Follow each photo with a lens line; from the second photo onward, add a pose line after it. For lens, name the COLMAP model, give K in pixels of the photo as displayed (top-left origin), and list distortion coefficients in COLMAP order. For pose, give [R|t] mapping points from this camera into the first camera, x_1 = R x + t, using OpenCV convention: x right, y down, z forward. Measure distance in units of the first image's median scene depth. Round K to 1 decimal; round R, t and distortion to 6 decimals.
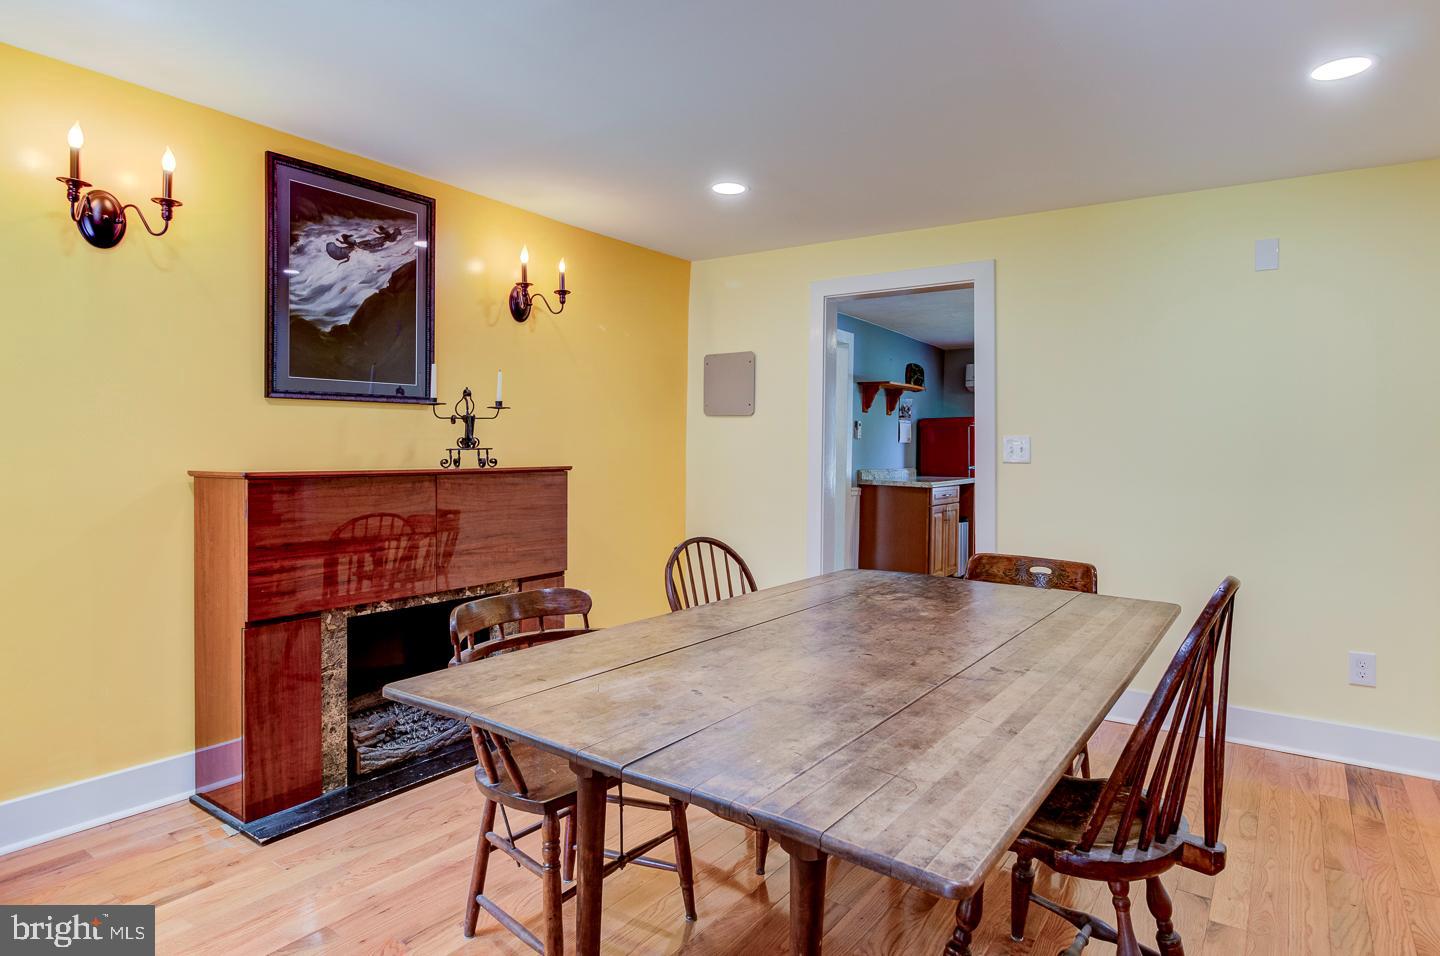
lens RADIAL K [[811.9, 0, 717.7], [0, 811.9, 472.6], [0, 0, 1]] dist [-0.007670, -0.000587]
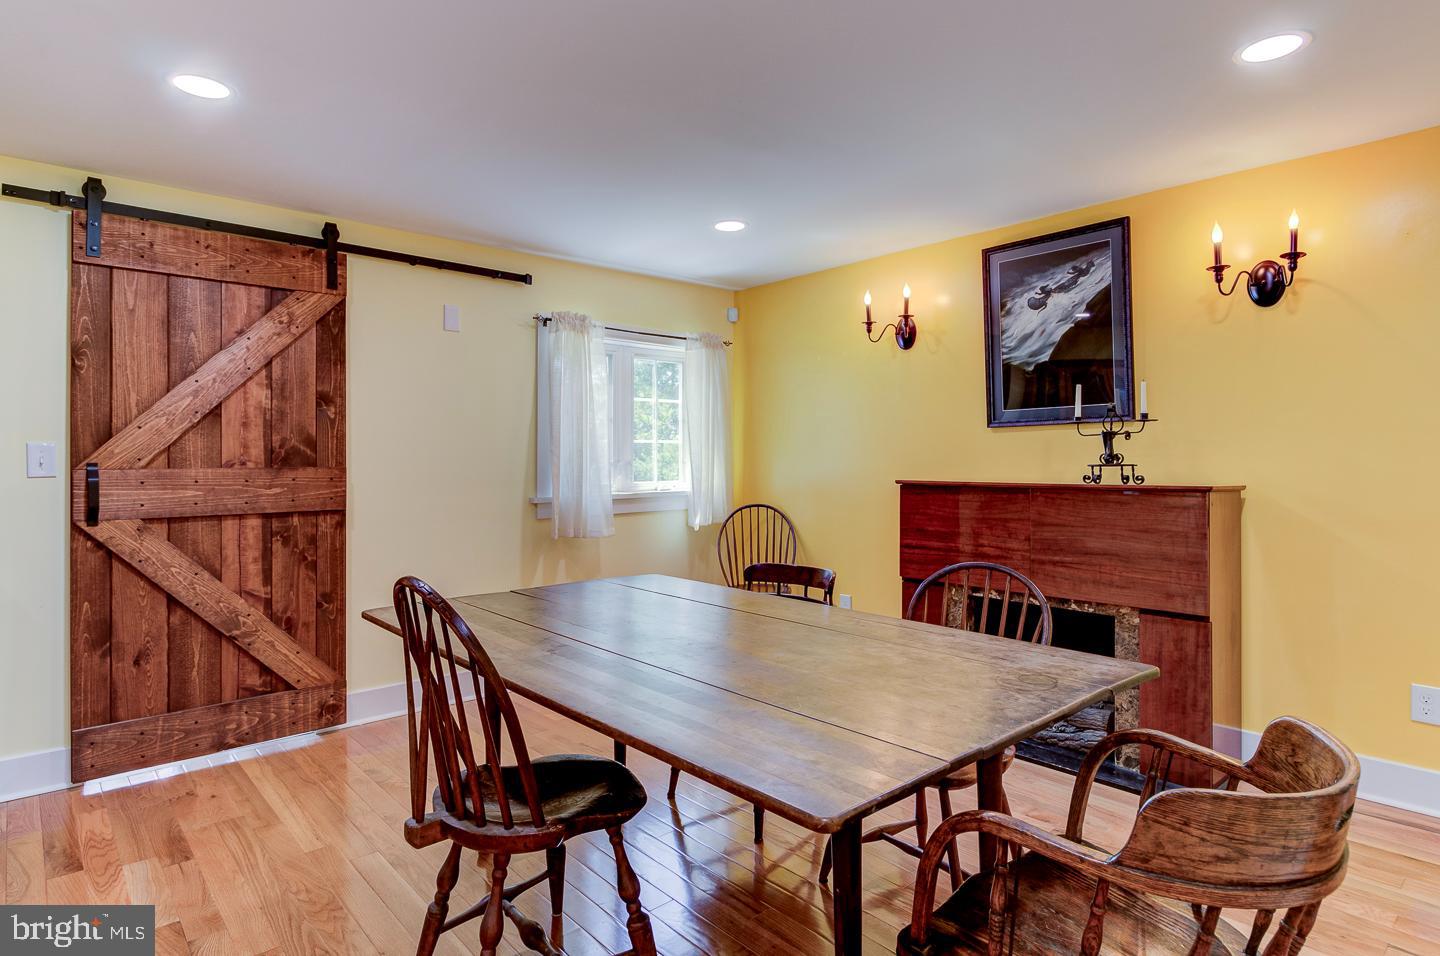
lens RADIAL K [[811.9, 0, 717.7], [0, 811.9, 470.9], [0, 0, 1]] dist [-0.007670, -0.000587]
pose [[-0.241311, 0.000870, -0.970447, 0.789213], [-0.031607, 0.999462, 0.008755, -0.016131], [0.969933, 0.032786, -0.241154, 0.802553]]
